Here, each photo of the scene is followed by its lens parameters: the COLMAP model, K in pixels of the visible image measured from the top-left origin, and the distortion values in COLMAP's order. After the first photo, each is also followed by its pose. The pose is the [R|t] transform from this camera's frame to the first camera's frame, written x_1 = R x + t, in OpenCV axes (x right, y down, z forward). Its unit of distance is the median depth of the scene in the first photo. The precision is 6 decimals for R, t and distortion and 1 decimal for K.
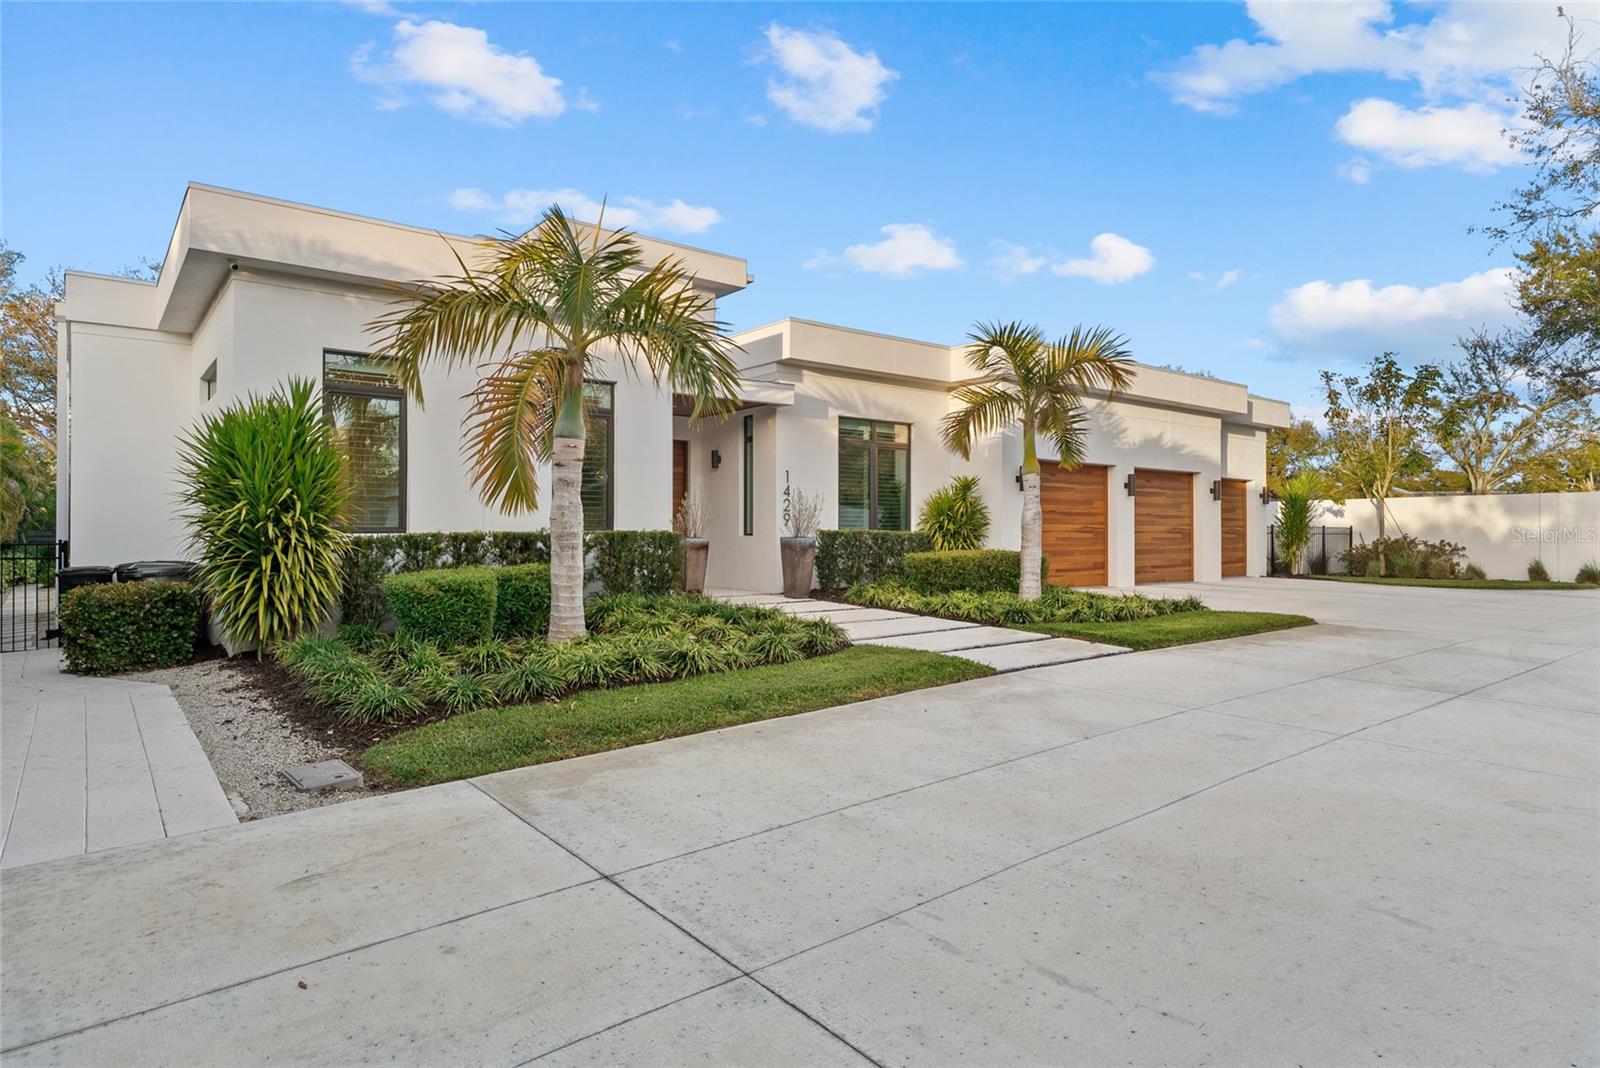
lens RADIAL K [[876.1, 0, 793.6], [0, 876.1, 531.7], [0, 0, 1]] dist [-0.001940, 0.003446]
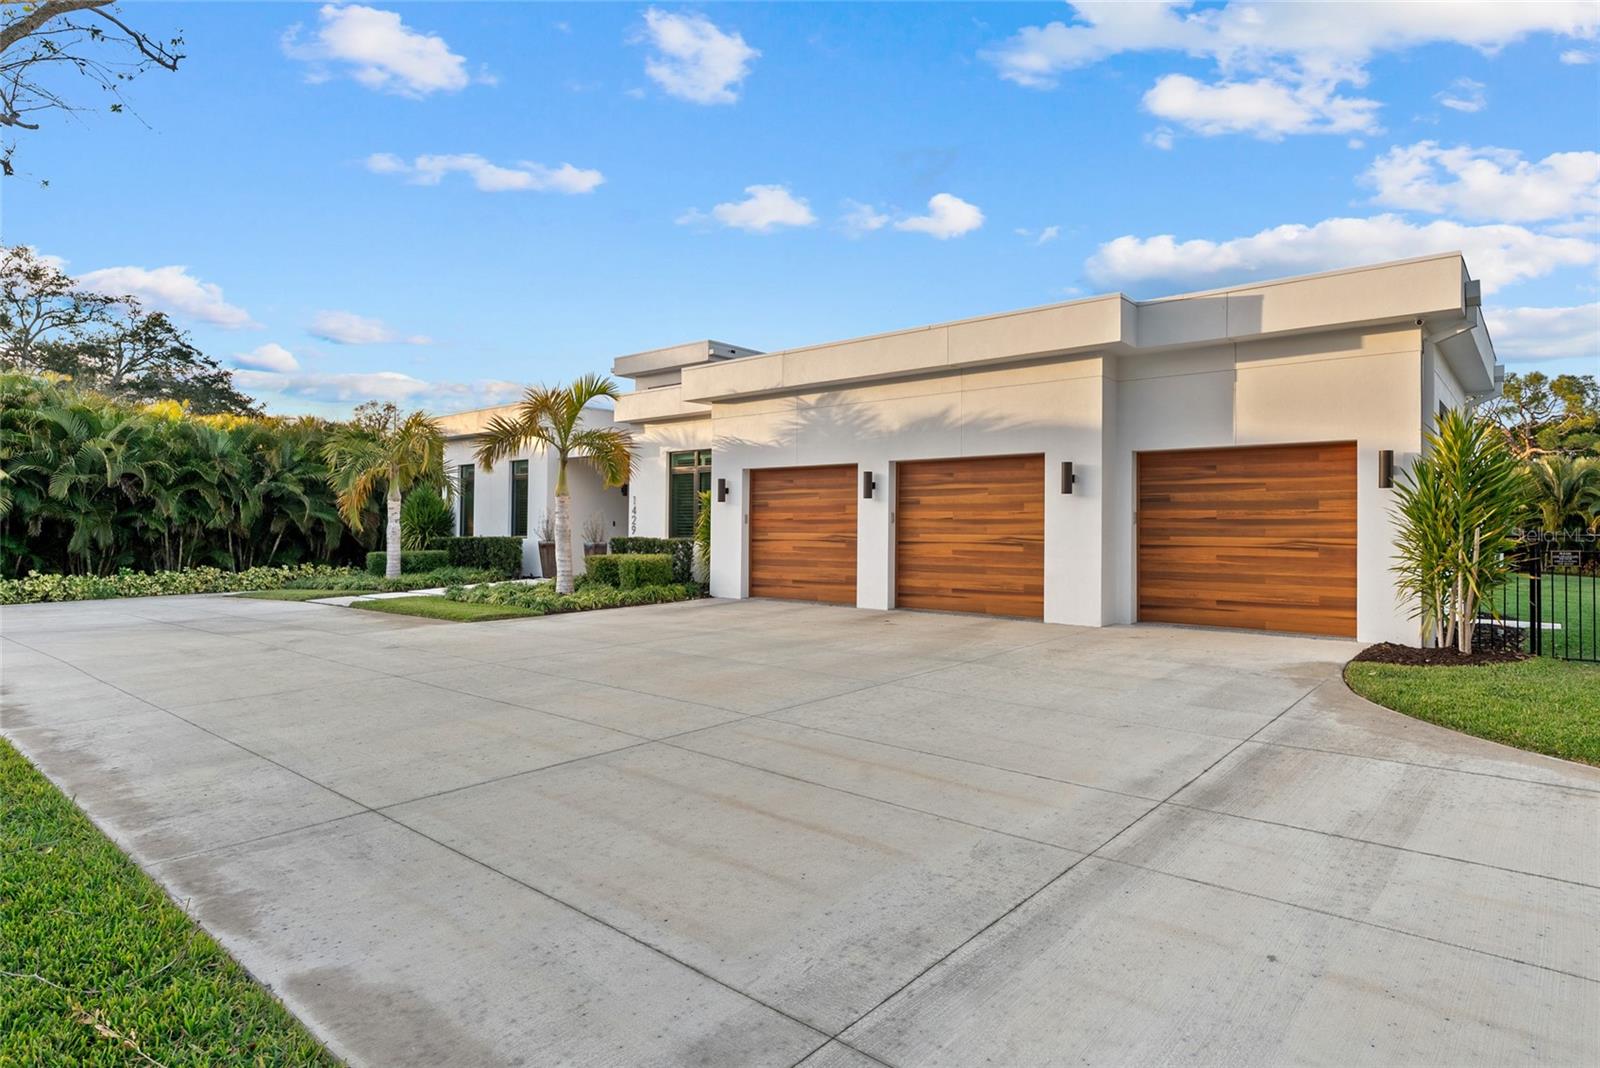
lens RADIAL K [[876.1, 0, 793.6], [0, 876.1, 531.7], [0, 0, 1]] dist [-0.001940, 0.003446]
pose [[0.238324, -0.006128, -0.971166, 1.082212], [-0.008688, 0.999927, -0.008442, -0.001656], [0.971147, 0.010449, 0.238254, 0.685841]]
